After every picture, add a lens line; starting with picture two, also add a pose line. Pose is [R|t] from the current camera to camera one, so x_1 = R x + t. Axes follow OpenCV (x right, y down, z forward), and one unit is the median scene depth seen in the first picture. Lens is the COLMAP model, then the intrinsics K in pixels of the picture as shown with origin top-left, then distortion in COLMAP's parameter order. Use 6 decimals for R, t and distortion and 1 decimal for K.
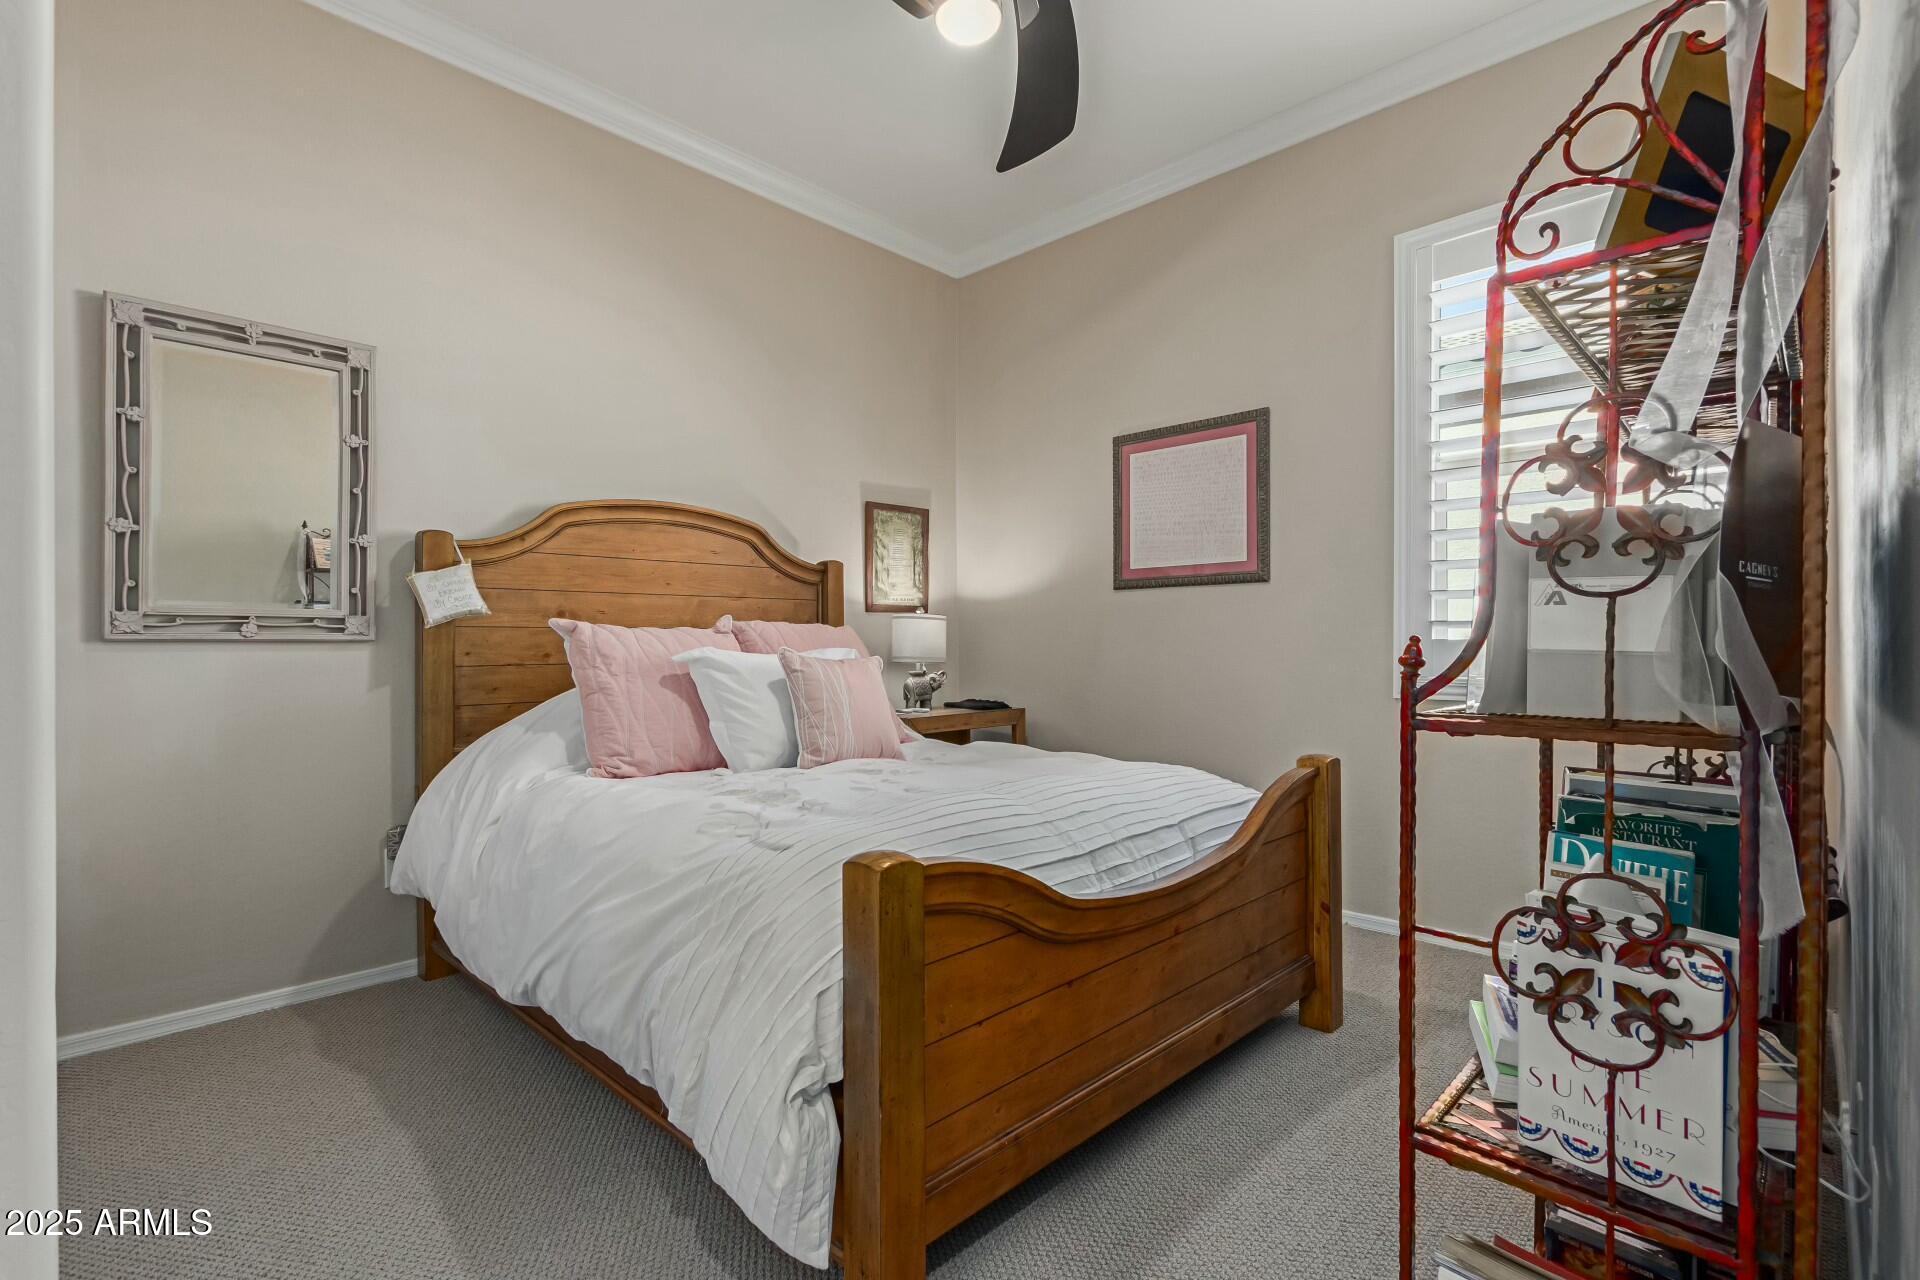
lens RADIAL K [[882.5, 0, 960.0], [0, 882.5, 640.0], [0, 0, 1]] dist [0.000448, -0.000071]
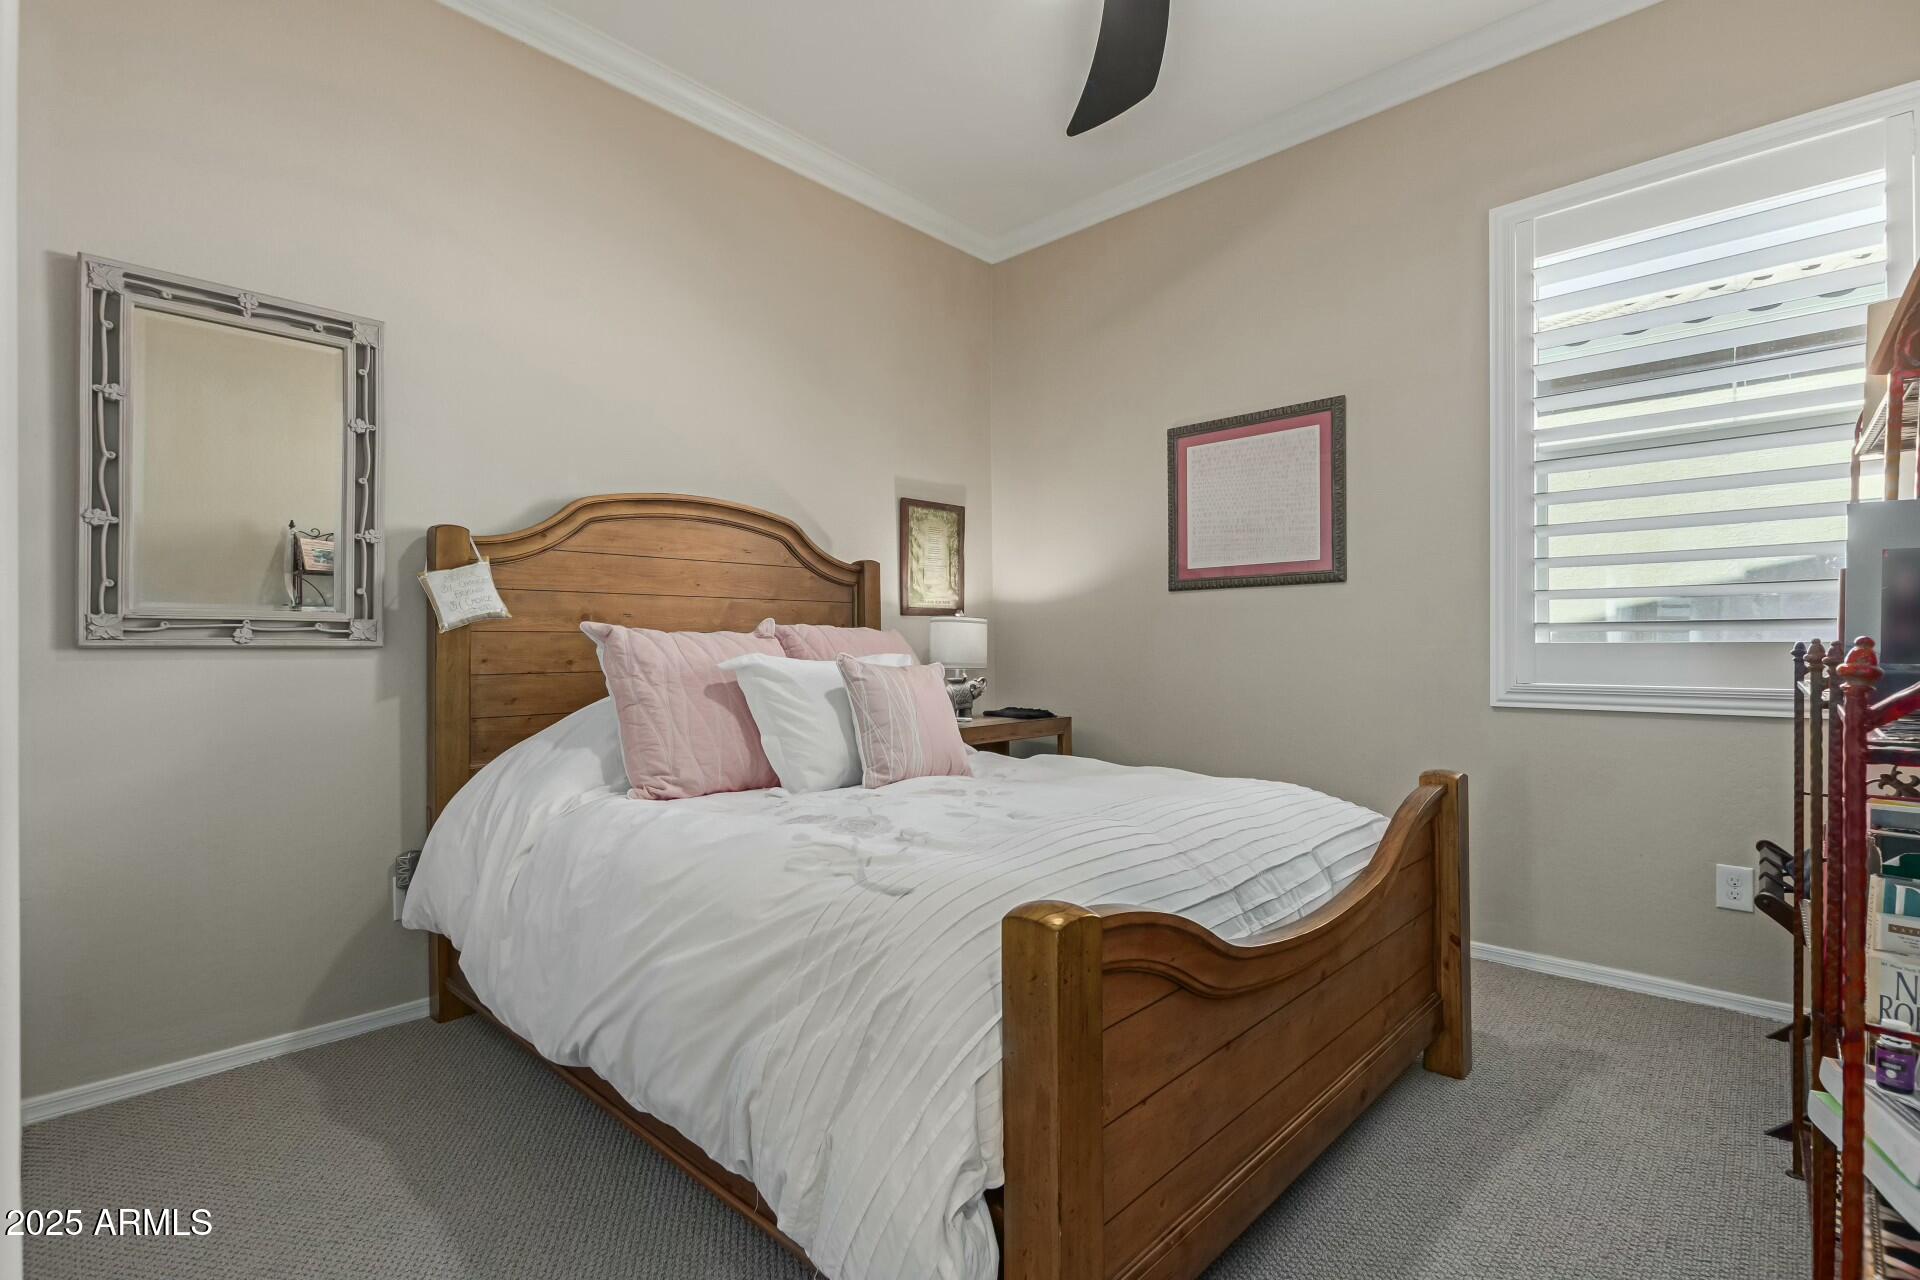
lens RADIAL K [[886.4, 0, 967.4], [0, 886.4, 641.8], [0, 0, 1]] dist [0.000310, 0.000202]
pose [[0.999818, -0.002030, 0.018971, -0.090091], [0.002092, 0.999993, -0.003211, -0.000267], [-0.018965, 0.003250, 0.999815, 0.089223]]
